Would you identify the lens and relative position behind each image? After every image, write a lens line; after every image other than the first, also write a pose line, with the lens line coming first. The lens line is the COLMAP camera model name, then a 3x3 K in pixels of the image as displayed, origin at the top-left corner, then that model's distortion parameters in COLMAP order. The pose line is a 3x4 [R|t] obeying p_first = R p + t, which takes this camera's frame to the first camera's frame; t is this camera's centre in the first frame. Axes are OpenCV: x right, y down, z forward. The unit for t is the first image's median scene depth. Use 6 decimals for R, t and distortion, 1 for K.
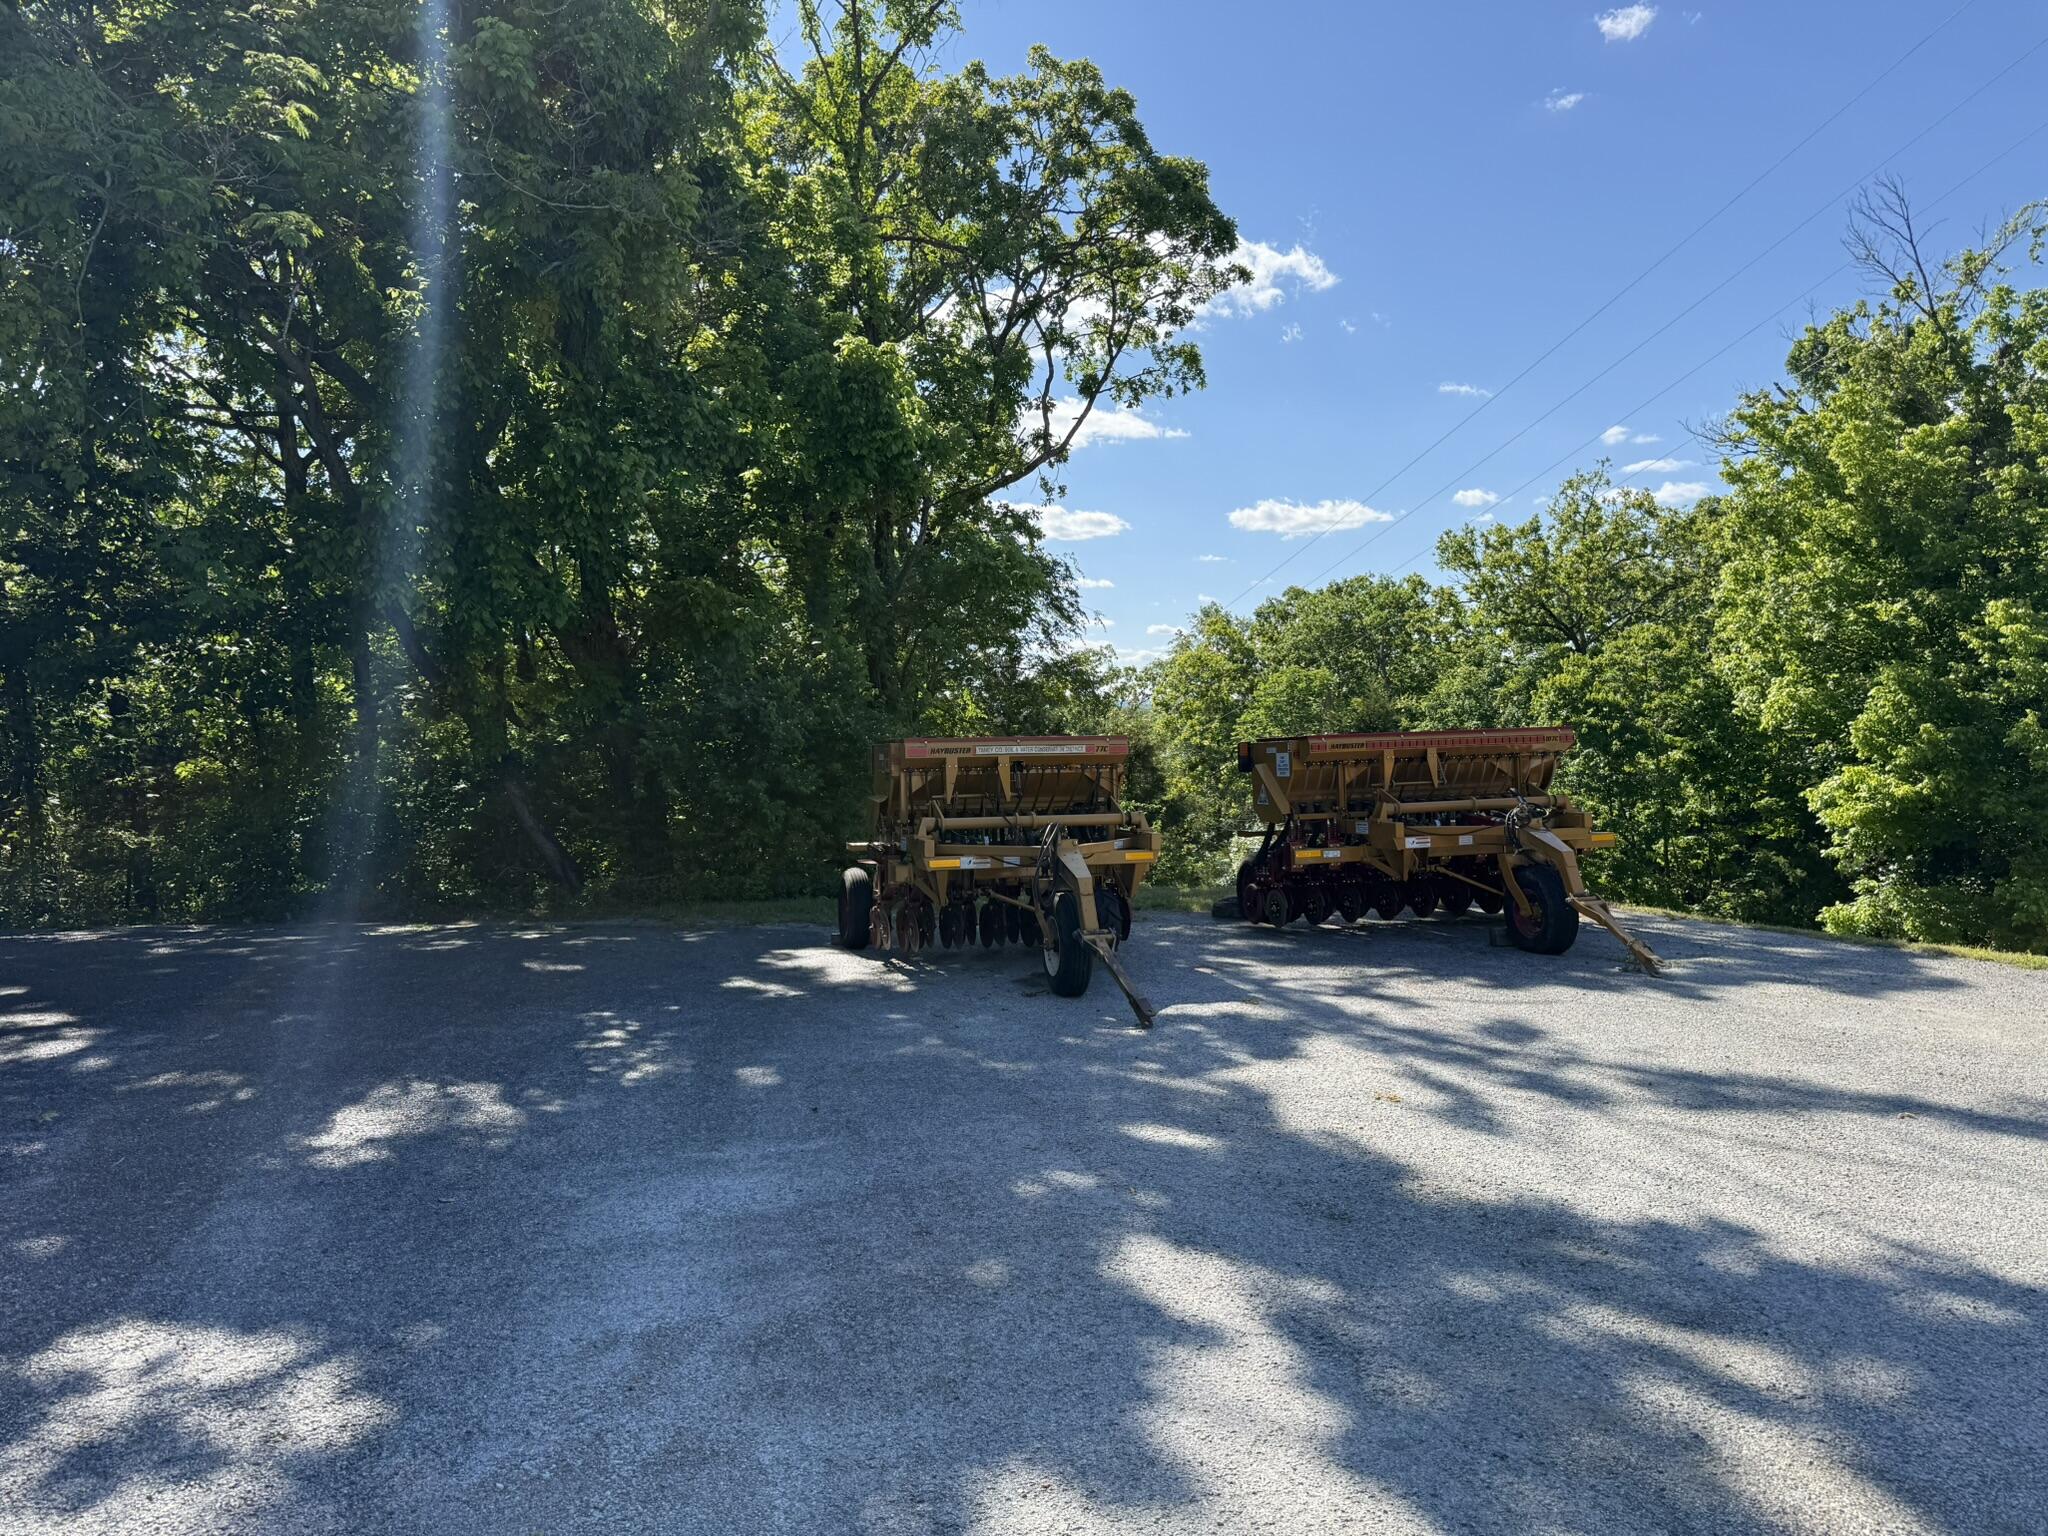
lens RADIAL K [[1444.6, 0, 1032.8], [0, 1444.6, 764.5], [0, 0, 1]] dist [0.000908, 0.000840]
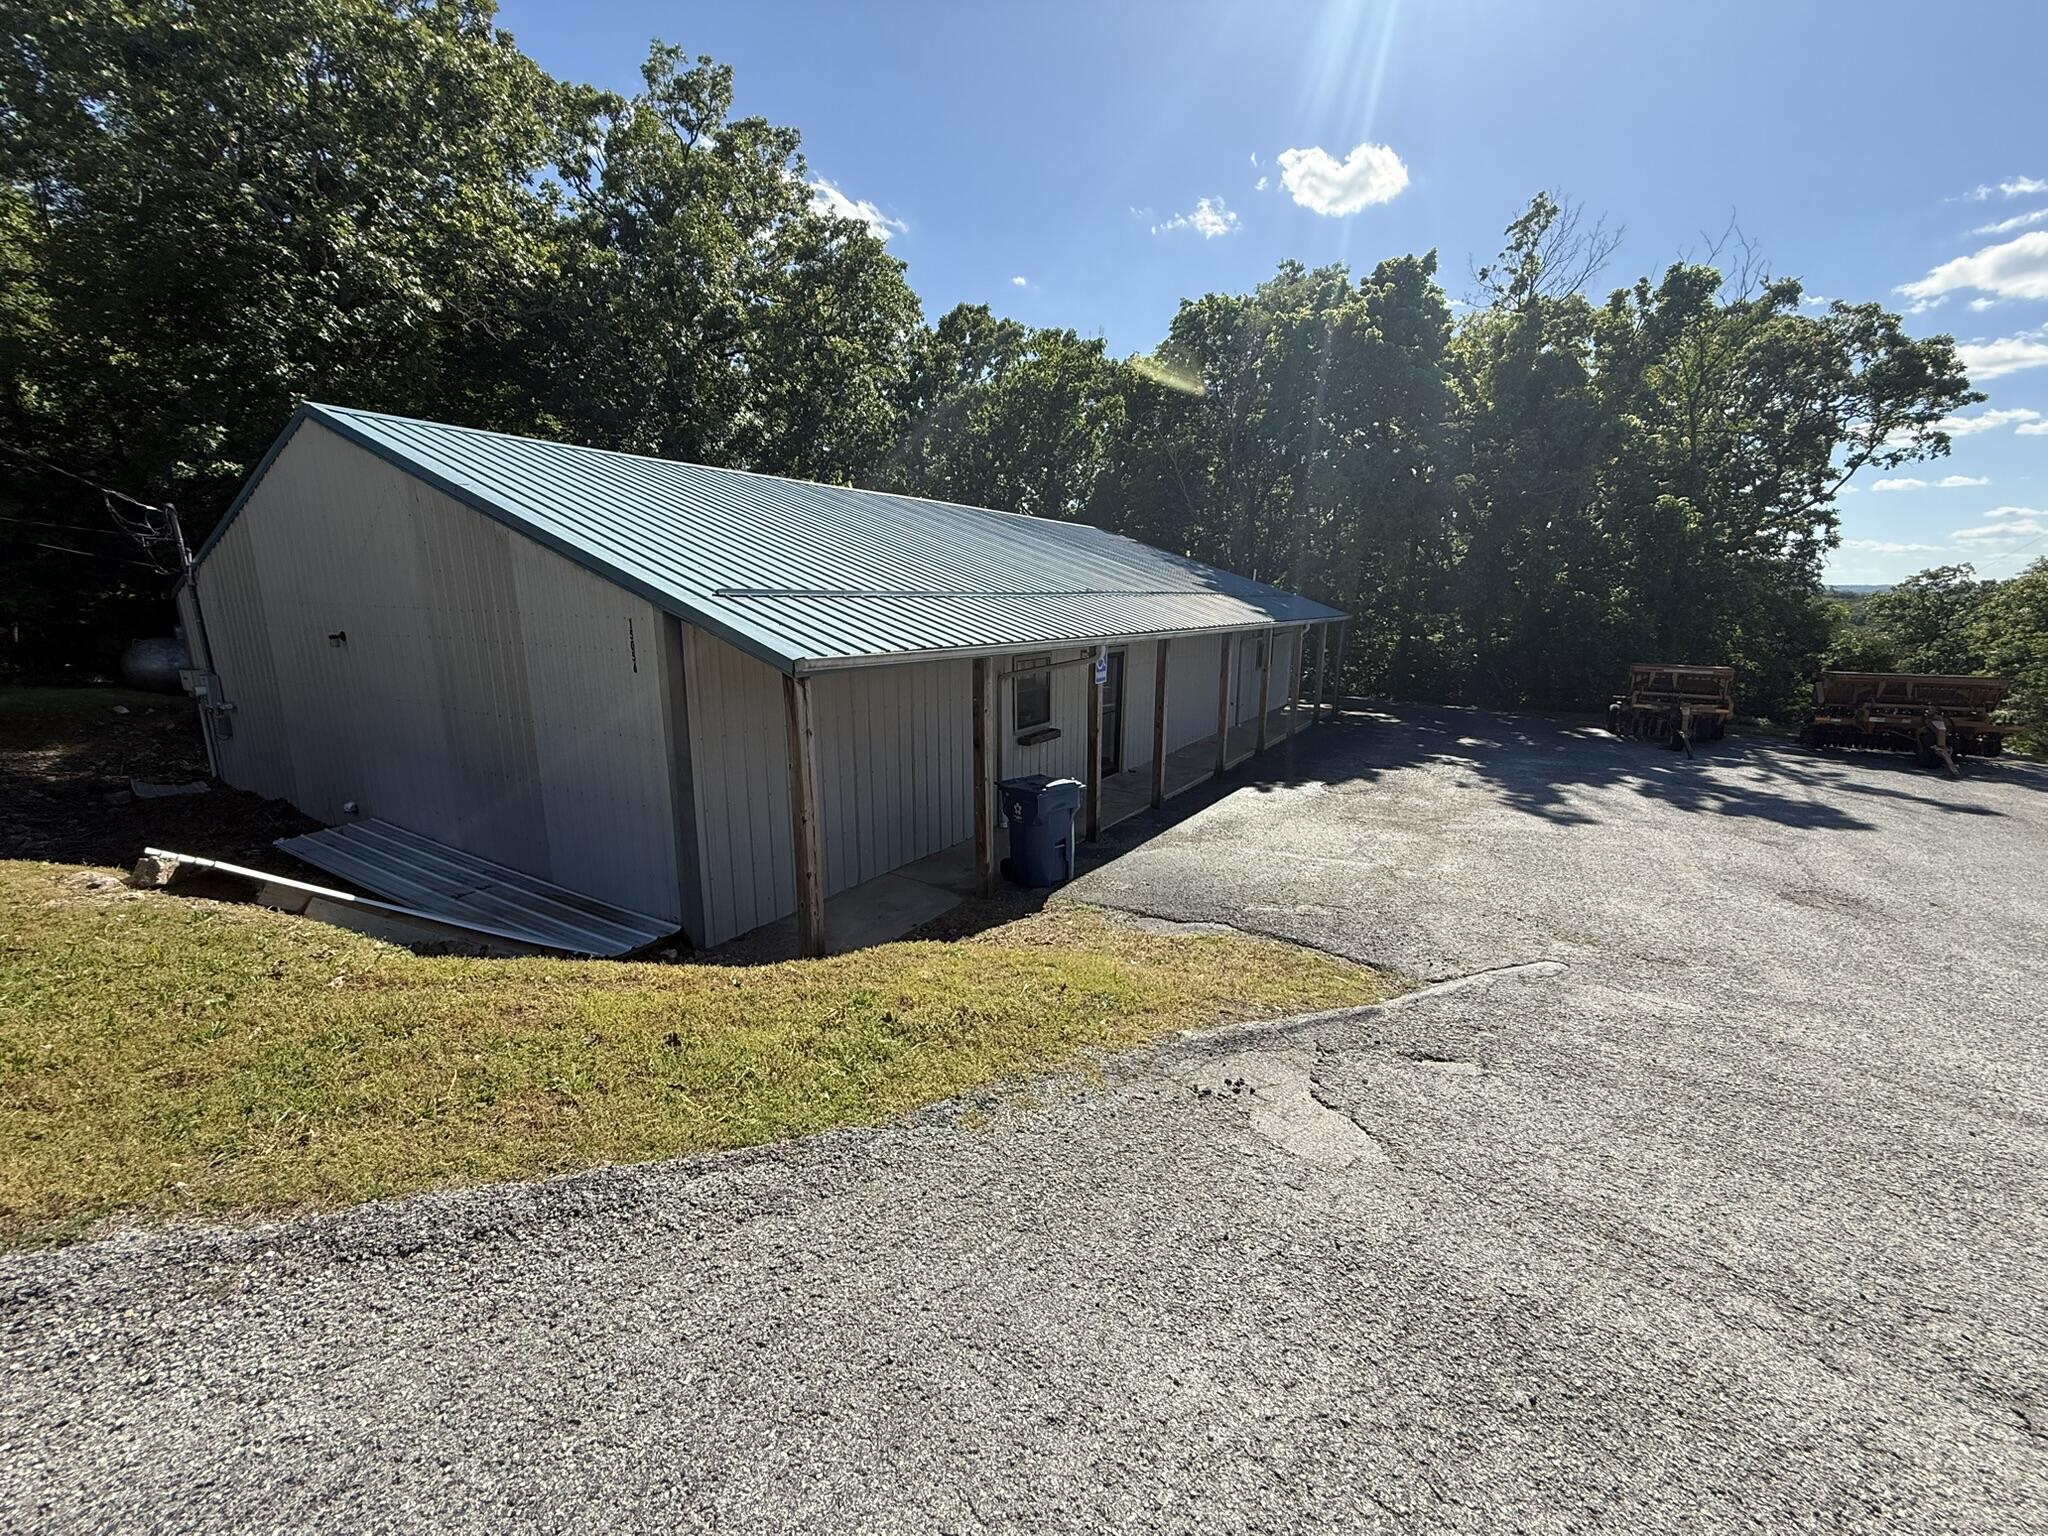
lens RADIAL K [[833.0, 0, 1022.3], [0, 833.0, 772.9], [0, 0, 1]] dist [-0.001884, 0.001018]
pose [[0.677799, 0.180080, -0.712853, 0.199169], [-0.045064, 0.977894, 0.204186, -0.056585], [0.733865, -0.106273, 0.670931, -0.724518]]
